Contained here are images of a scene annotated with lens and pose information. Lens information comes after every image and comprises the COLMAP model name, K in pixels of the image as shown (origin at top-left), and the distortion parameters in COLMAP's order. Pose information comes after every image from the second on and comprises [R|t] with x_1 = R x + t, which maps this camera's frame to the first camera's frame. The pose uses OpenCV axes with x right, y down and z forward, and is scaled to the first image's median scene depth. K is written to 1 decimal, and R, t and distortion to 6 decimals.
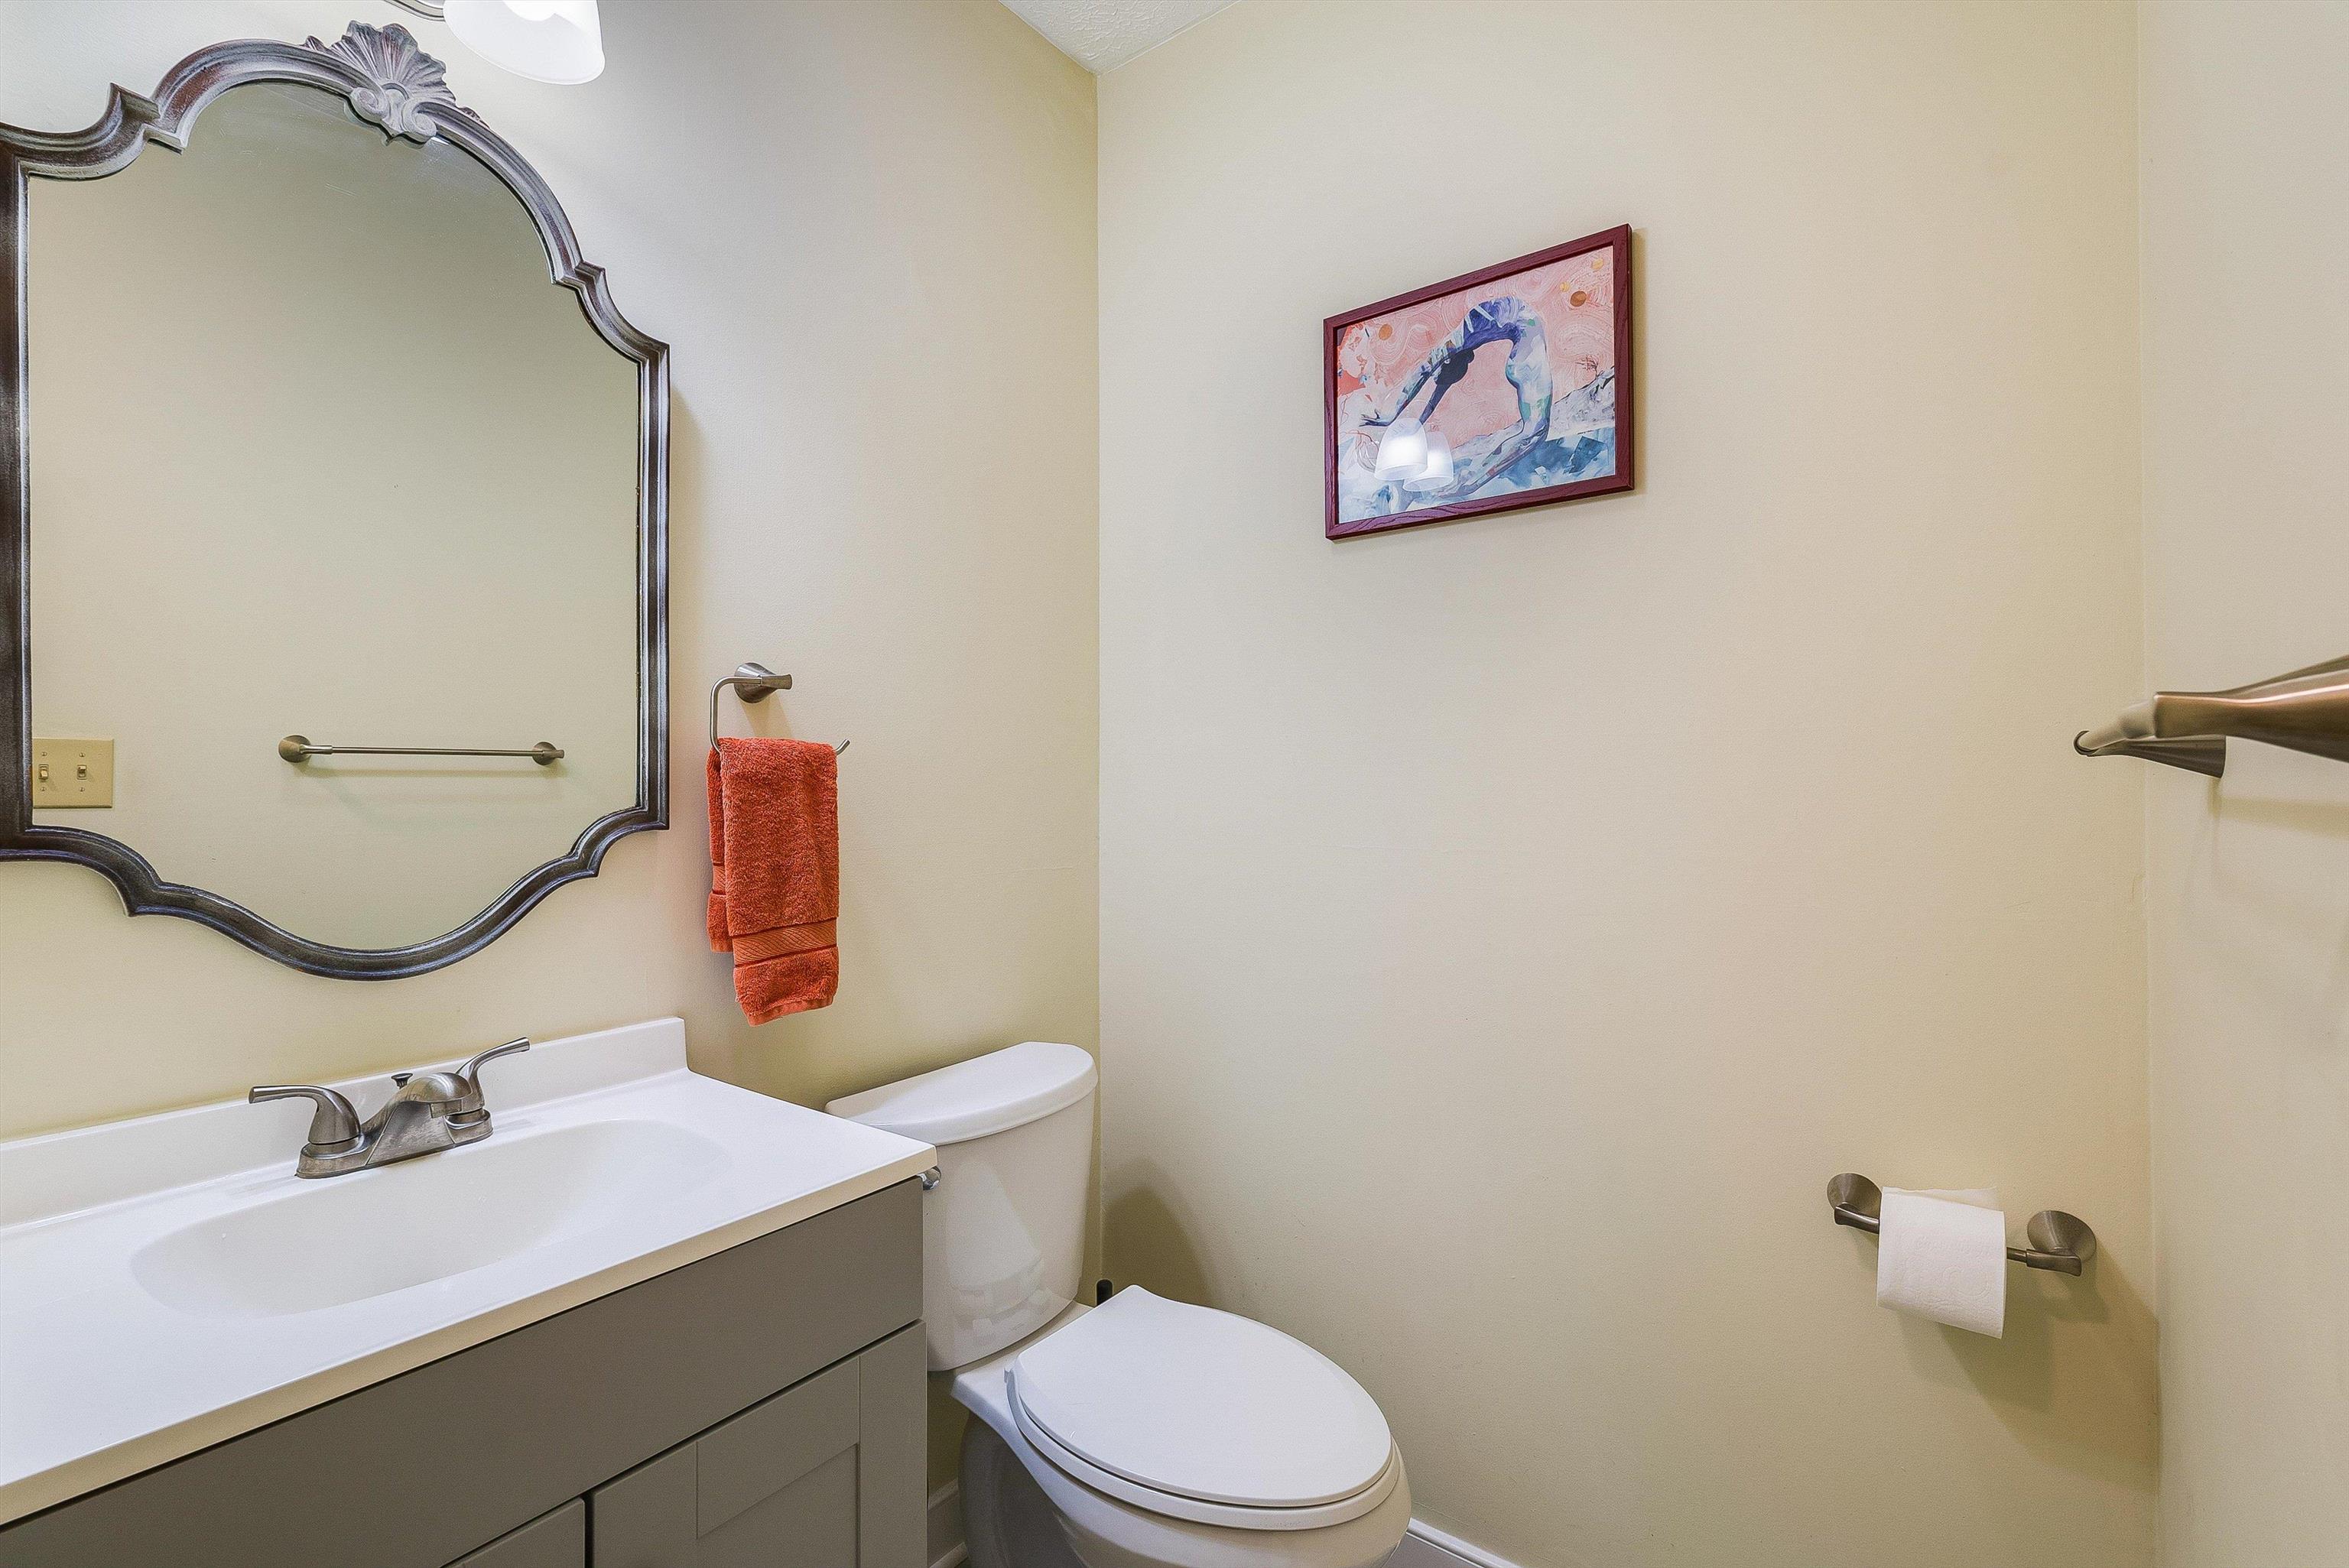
lens RADIAL K [[1036.9, 0, 1169.7], [0, 1036.9, 784.6], [0, 0, 1]] dist [0.005476, -0.000390]
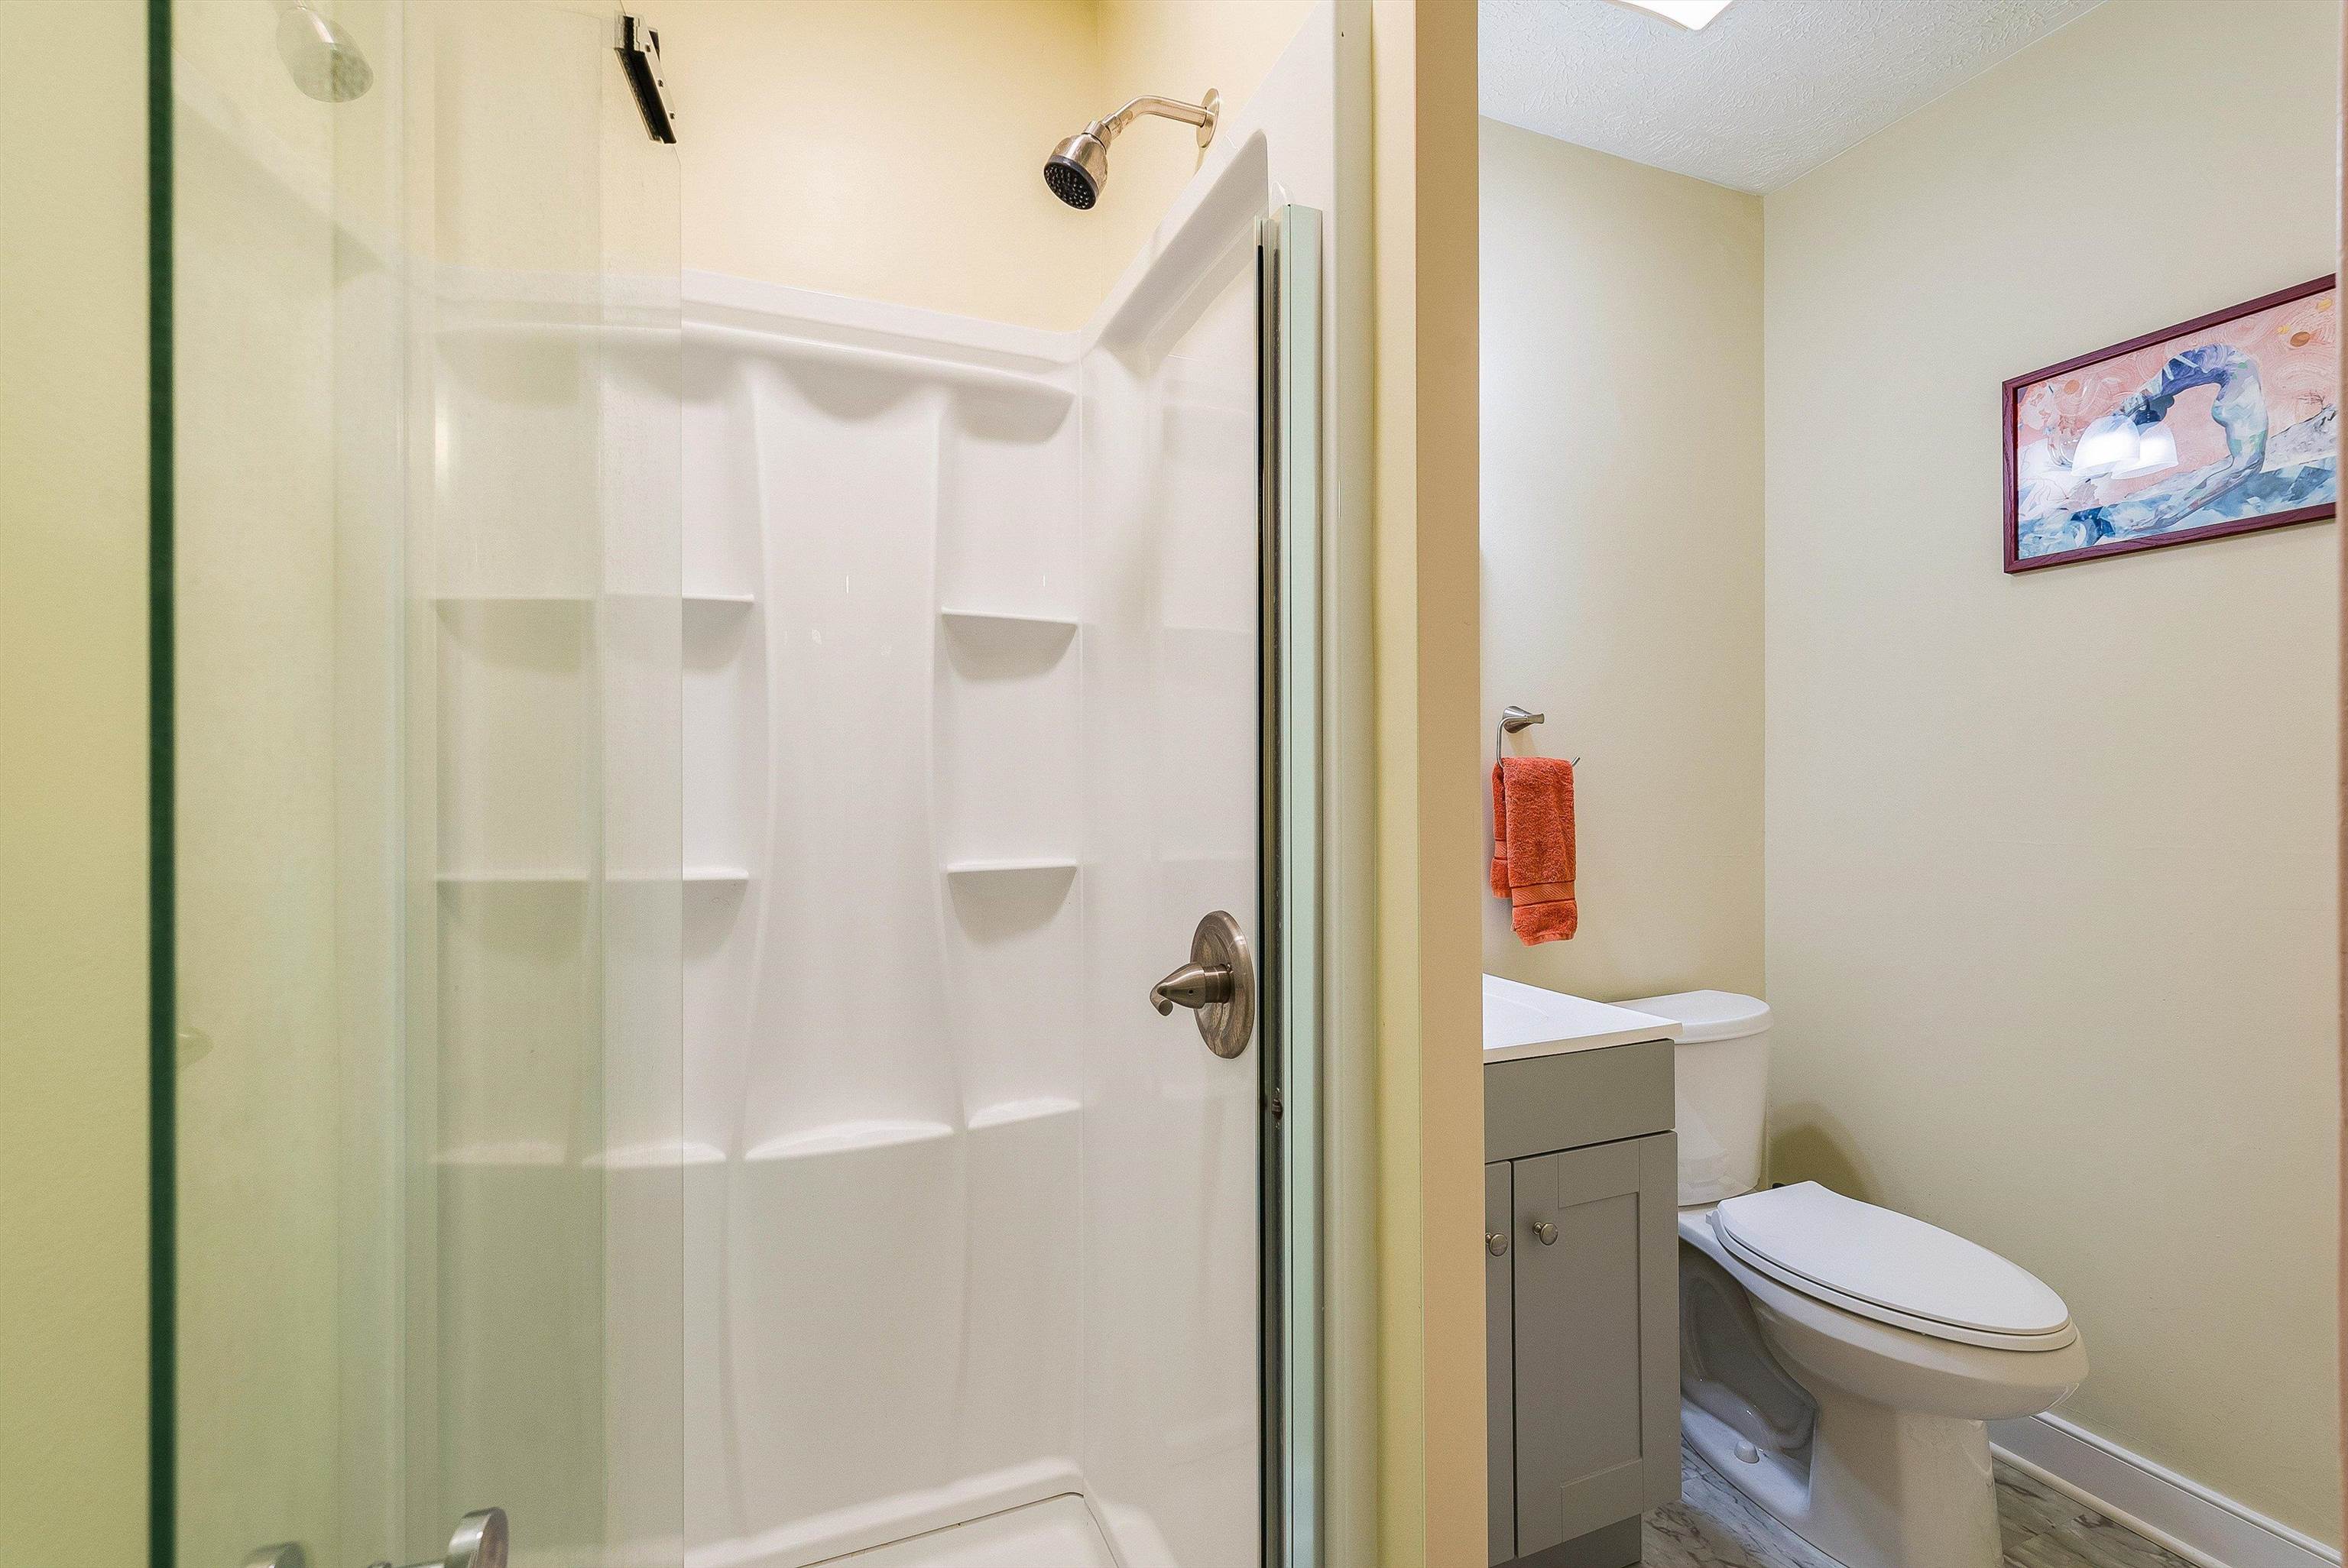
lens RADIAL K [[1036.4, 0, 1176.9], [0, 1036.4, 786.9], [0, 0, 1]] dist [0.005476, -0.000390]
pose [[0.863369, -0.000725, -0.504572, -0.068205], [0.002799, 0.999990, 0.003352, -0.007934], [0.504565, -0.004307, 0.863363, -0.524109]]
